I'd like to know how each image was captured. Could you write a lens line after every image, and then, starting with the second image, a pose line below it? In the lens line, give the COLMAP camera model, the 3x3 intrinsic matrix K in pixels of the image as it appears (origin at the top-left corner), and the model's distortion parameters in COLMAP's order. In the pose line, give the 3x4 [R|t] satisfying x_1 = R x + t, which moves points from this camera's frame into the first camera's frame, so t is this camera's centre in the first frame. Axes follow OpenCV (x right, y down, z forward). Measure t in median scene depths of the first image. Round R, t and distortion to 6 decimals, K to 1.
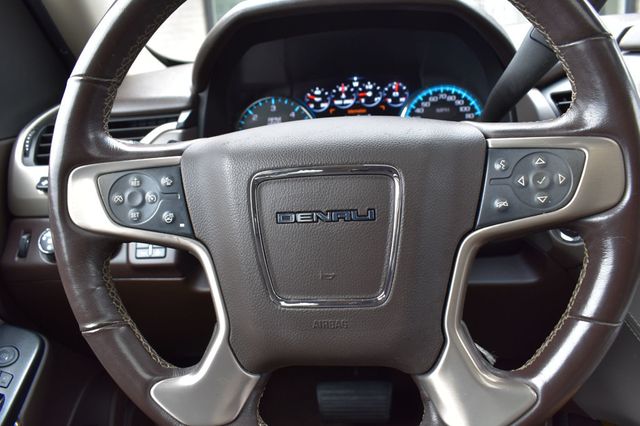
lens RADIAL K [[502.1, 0, 321.9], [0, 502.1, 207.9], [0, 0, 1]] dist [-0.102201, 0.026734]
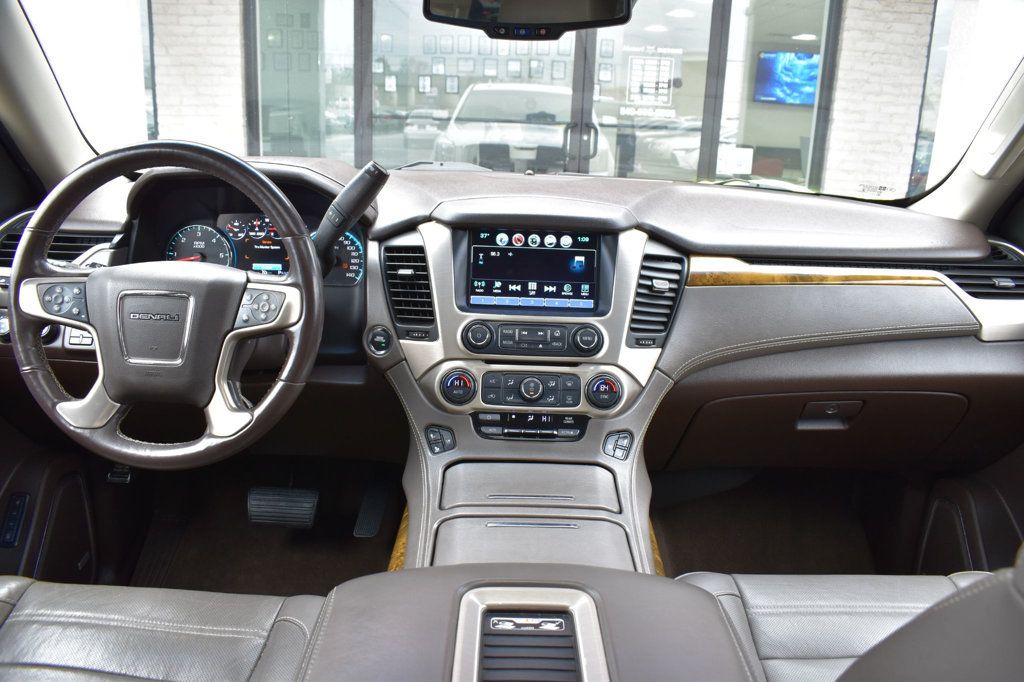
lens RADIAL K [[803.4, 0, 530.8], [0, 803.4, 322.5], [0, 0, 1]] dist [-0.102201, 0.026734]
pose [[0.991021, 0.080970, 0.106405, 0.899561], [-0.078730, 0.996580, -0.025095, 0.000921], [-0.108073, 0.016492, 0.994006, -1.732046]]
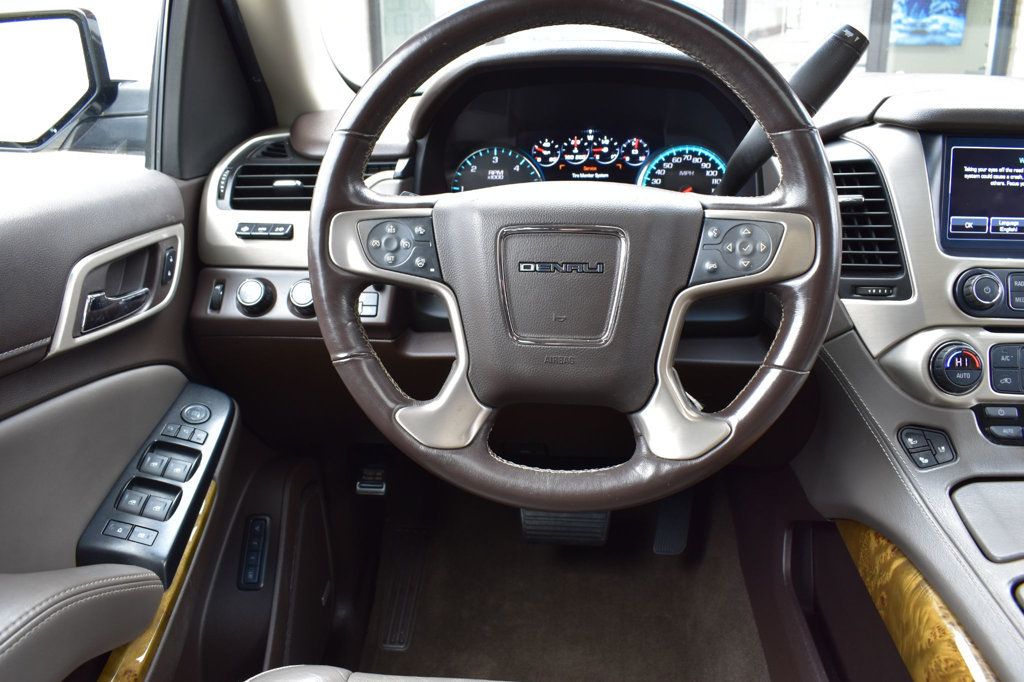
lens RADIAL K [[803.4, 0, 512.5], [0, 803.4, 331.5], [0, 0, 1]] dist [-0.102201, 0.026734]
pose [[0.998289, 0.058039, -0.007058, -0.068211], [-0.057741, 0.997651, 0.036847, 0.084221], [0.009180, -0.036377, 0.999296, -0.724034]]
